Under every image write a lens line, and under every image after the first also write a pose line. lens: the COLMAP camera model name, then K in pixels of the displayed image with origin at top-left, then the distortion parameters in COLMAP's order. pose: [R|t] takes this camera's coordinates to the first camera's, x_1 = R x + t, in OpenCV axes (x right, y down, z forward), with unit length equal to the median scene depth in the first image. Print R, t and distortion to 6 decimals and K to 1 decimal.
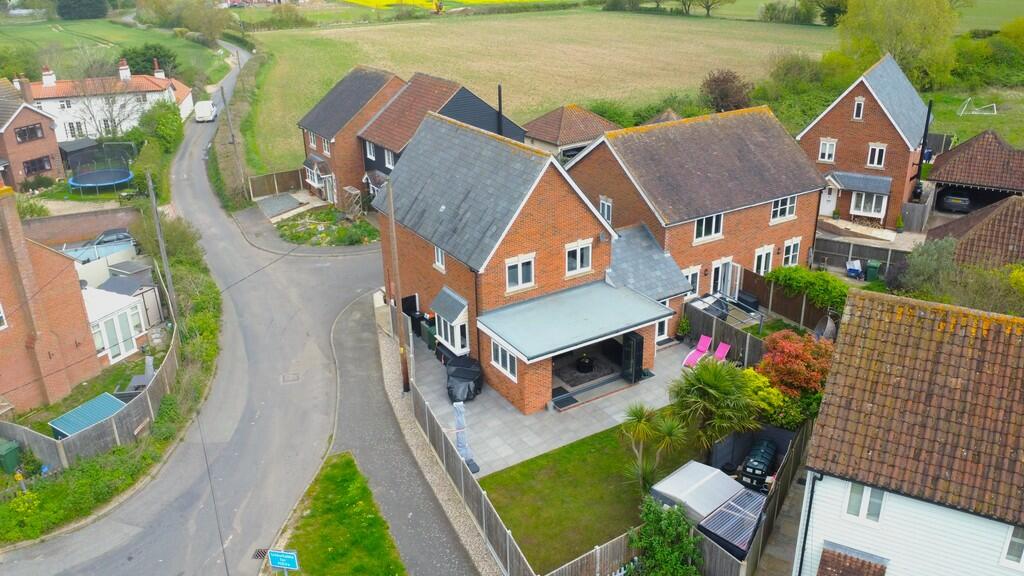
lens RADIAL K [[780.5, 0, 512.0], [0, 780.5, 288.0], [0, 0, 1]] dist [-0.033892, -0.011182]
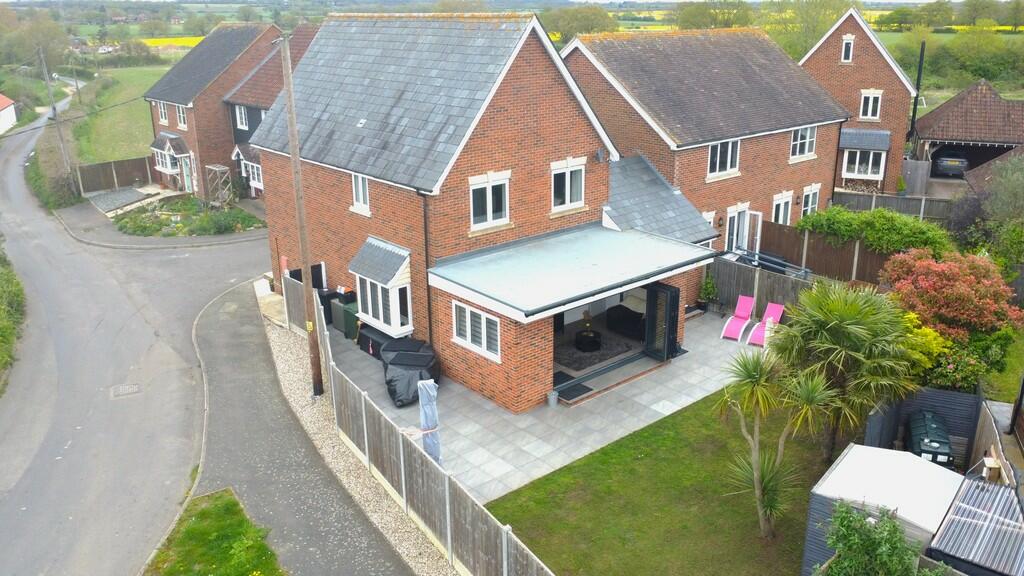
lens RADIAL K [[810.3, 0, 512.0], [0, 810.3, 288.0], [0, 0, 1]] dist [-0.035215, -0.007373]
pose [[0.987922, -0.039803, 0.149750, -0.068835], [0.050538, 0.996365, -0.068576, 0.091216], [-0.146476, 0.075316, 0.986343, 0.297561]]
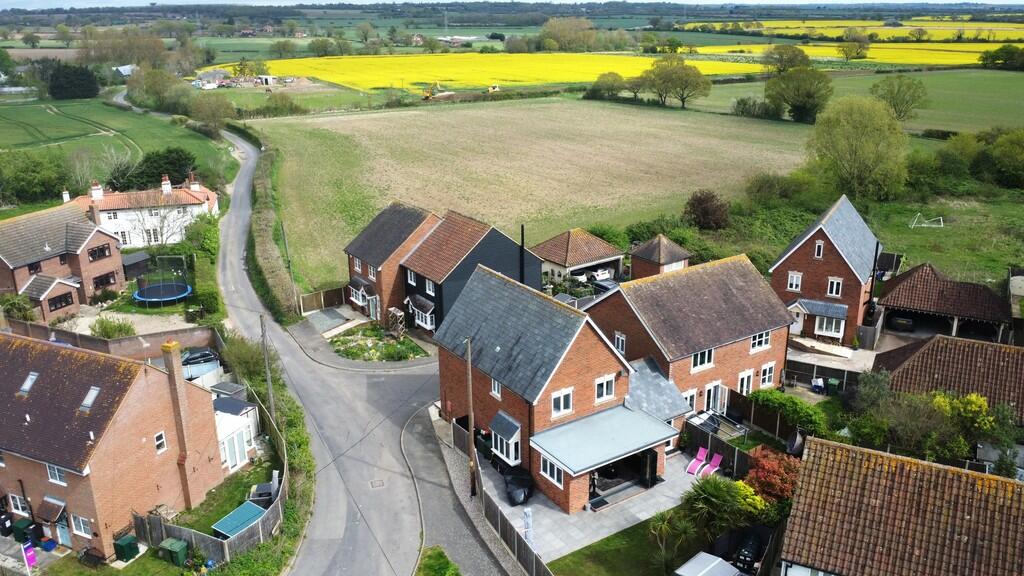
lens RADIAL K [[780.5, 0, 512.0], [0, 780.5, 288.0], [0, 0, 1]] dist [-0.033892, -0.011182]
pose [[0.999610, -0.000439, 0.027931, -0.098720], [0.002964, 0.995899, -0.090424, -0.083564], [-0.027777, 0.090471, 0.995512, -0.280848]]
